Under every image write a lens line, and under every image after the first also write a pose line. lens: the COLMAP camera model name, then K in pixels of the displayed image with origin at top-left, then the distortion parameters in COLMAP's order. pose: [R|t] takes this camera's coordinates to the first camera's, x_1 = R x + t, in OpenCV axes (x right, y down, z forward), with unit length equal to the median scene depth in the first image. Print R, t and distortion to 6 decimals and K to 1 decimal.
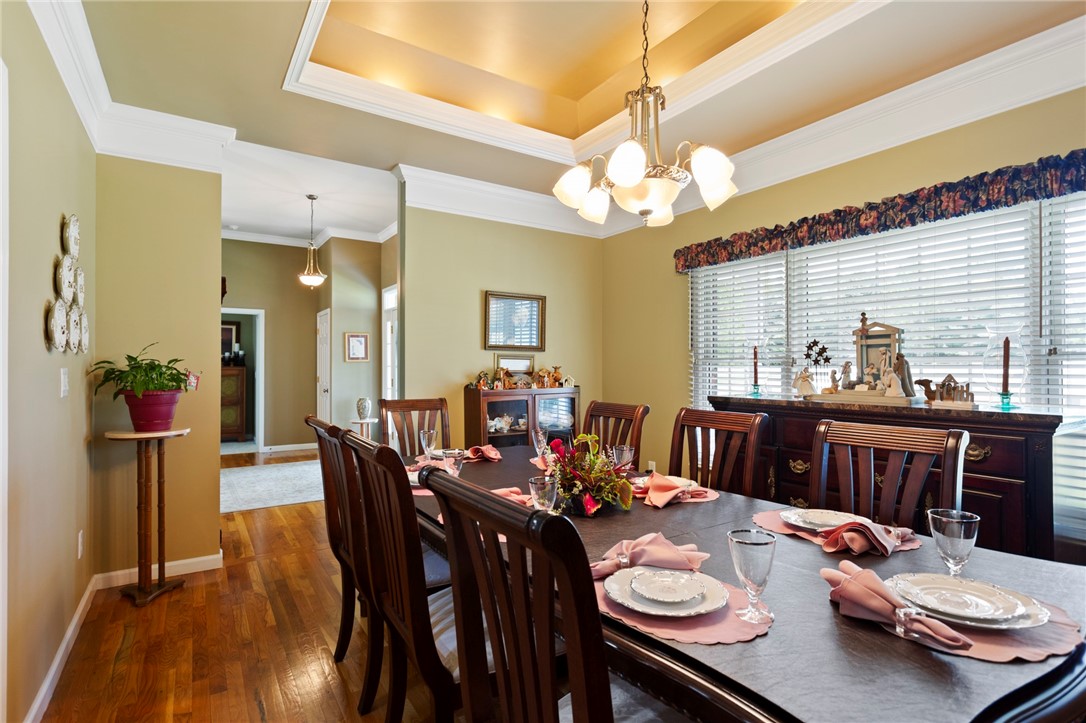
lens RADIAL K [[516.6, 0, 543.0], [0, 516.6, 361.5], [0, 0, 1]] dist [0.004369, -0.000051]
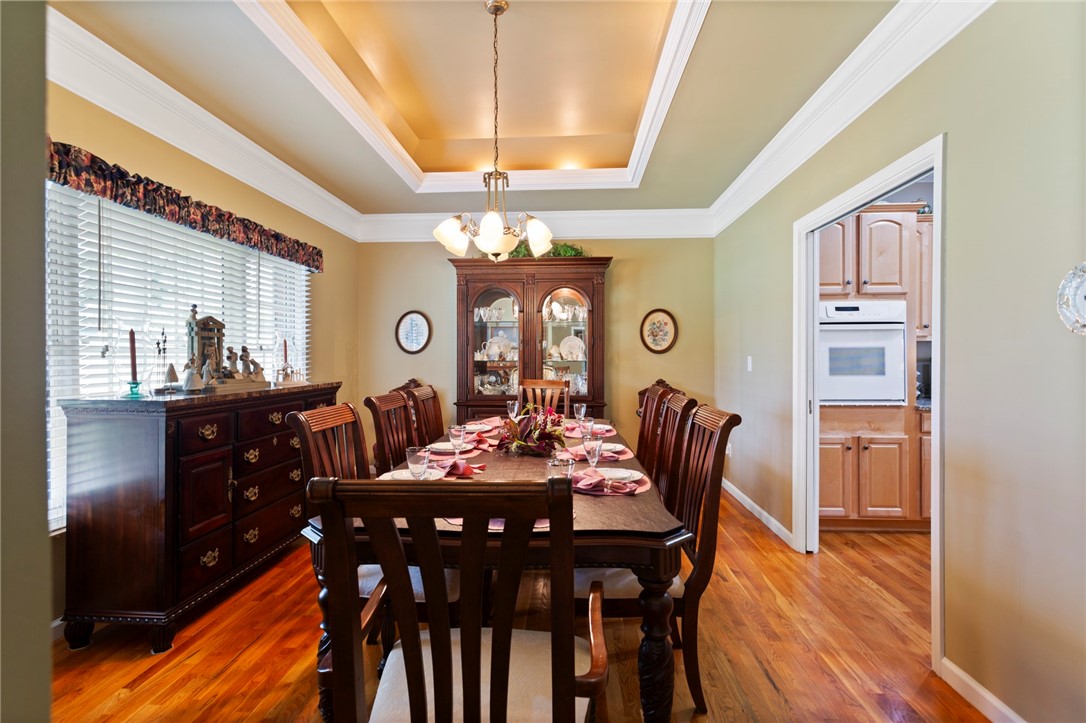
lens RADIAL K [[516.6, 0, 543.0], [0, 516.6, 361.5], [0, 0, 1]] dist [0.004369, -0.000051]
pose [[-0.798798, -0.002849, 0.601593, -0.547231], [0.000054, 0.999988, 0.004806, 0.012884], [-0.601600, 0.003872, -0.798788, 1.402160]]
